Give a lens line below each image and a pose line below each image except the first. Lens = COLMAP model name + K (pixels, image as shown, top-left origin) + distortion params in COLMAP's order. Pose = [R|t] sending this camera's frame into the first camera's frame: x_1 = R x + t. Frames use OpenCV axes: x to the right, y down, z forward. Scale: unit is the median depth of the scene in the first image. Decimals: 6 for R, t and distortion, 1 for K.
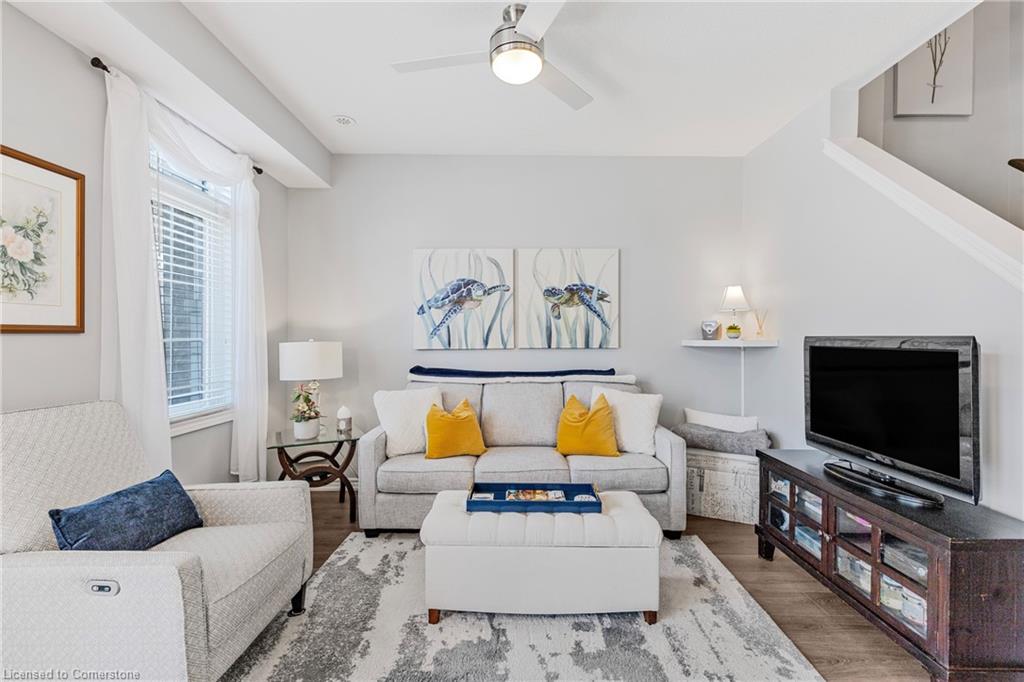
lens RADIAL K [[465.5, 0, 515.6], [0, 465.5, 339.6], [0, 0, 1]] dist [0.008318, -0.002506]
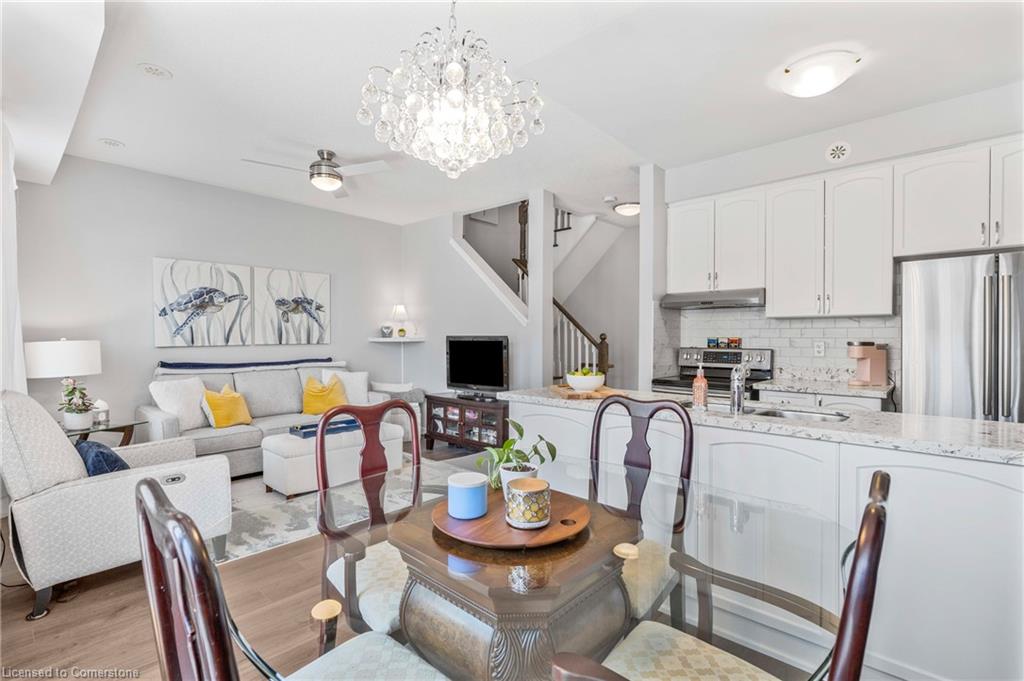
lens RADIAL K [[465.5, 0, 520.0], [0, 465.5, 345.9], [0, 0, 1]] dist [0.008318, -0.002506]
pose [[0.667236, -0.016343, 0.744667, -0.485498], [0.002462, 0.999802, 0.019736, -0.001307], [-0.744842, -0.011335, 0.667144, -0.426002]]
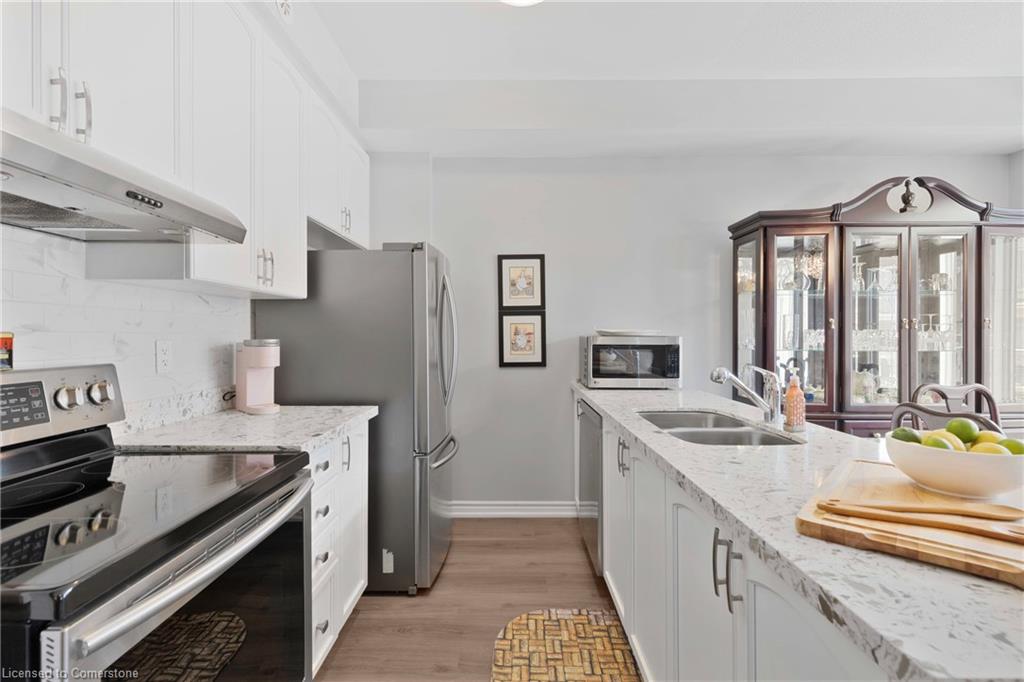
lens RADIAL K [[465.5, 0, 511.6], [0, 465.5, 334.9], [0, 0, 1]] dist [0.008318, -0.002506]
pose [[-0.999659, -0.006990, 0.025179, 0.350844], [-0.006936, 0.999973, 0.002253, 0.001536], [-0.025194, 0.002078, -0.999680, 0.244068]]
